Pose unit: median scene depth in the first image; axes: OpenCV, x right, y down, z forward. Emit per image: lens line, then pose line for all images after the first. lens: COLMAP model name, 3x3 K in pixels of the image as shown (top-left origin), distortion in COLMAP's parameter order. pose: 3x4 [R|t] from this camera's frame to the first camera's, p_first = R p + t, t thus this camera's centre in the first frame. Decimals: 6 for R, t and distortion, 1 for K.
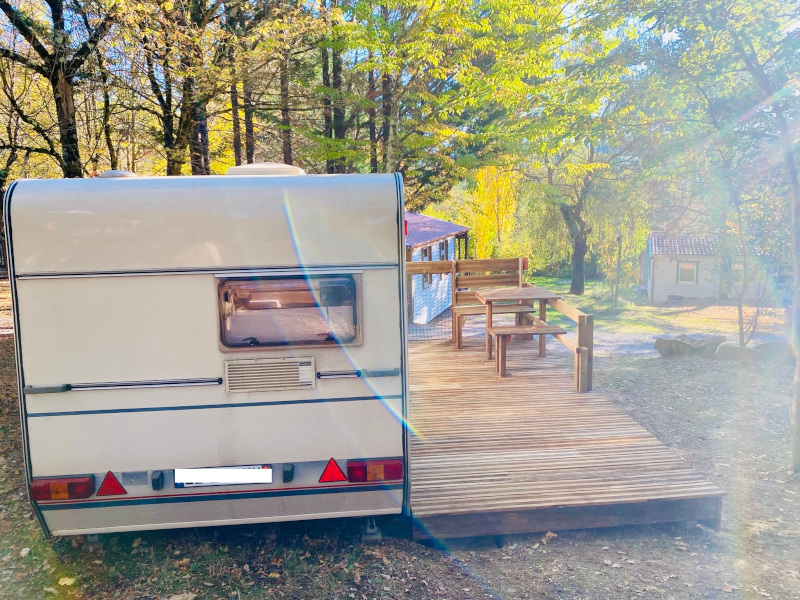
lens RADIAL K [[709.7, 0, 400.0], [0, 709.7, 300.0], [0, 0, 1]] dist [0.015326, 0.002062]
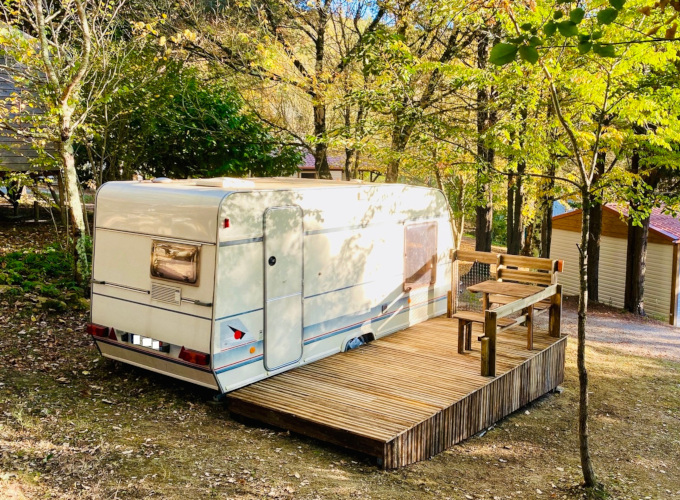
lens RADIAL K [[756.3, 0, 340.0], [0, 756.3, 250.0], [0, 0, 1]] dist [-0.016146, -0.006090]
pose [[0.733450, 0.128552, -0.667477, 1.428169], [-0.142332, 0.989231, 0.034119, -0.137689], [0.664675, 0.069979, 0.743849, -0.170846]]
